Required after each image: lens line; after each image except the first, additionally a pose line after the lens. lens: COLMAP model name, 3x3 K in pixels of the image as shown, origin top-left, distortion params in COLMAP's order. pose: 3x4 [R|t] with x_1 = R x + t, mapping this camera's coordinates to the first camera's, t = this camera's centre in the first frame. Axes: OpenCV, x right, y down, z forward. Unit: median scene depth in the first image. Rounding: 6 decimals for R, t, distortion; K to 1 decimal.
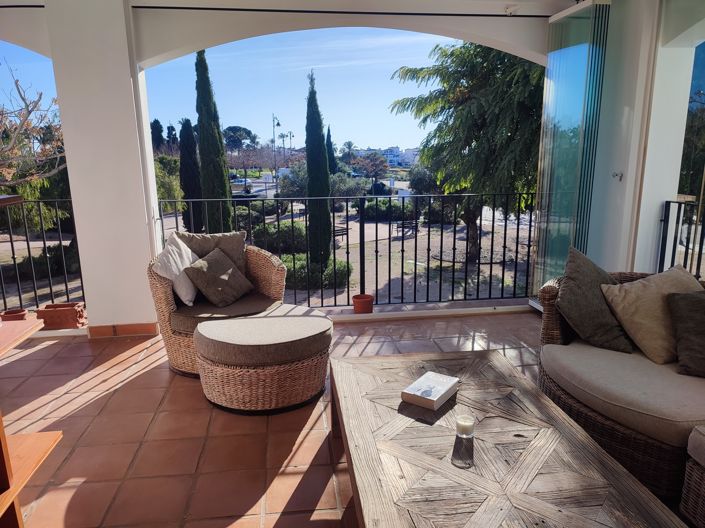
lens RADIAL K [[505.6, 0, 353.6], [0, 505.6, 260.9], [0, 0, 1]] dist [0.025554, -0.015335]
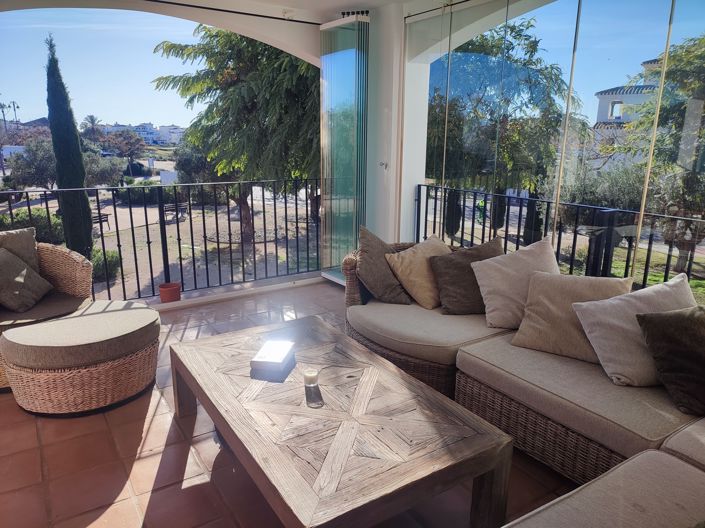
lens RADIAL K [[505.6, 0, 351.4], [0, 505.6, 264.3], [0, 0, 1]] dist [0.025554, -0.015335]
pose [[0.900198, -0.089522, 0.426180, -0.096074], [0.069691, 0.995644, 0.061937, -0.009095], [-0.429868, -0.026055, 0.902516, -0.074317]]
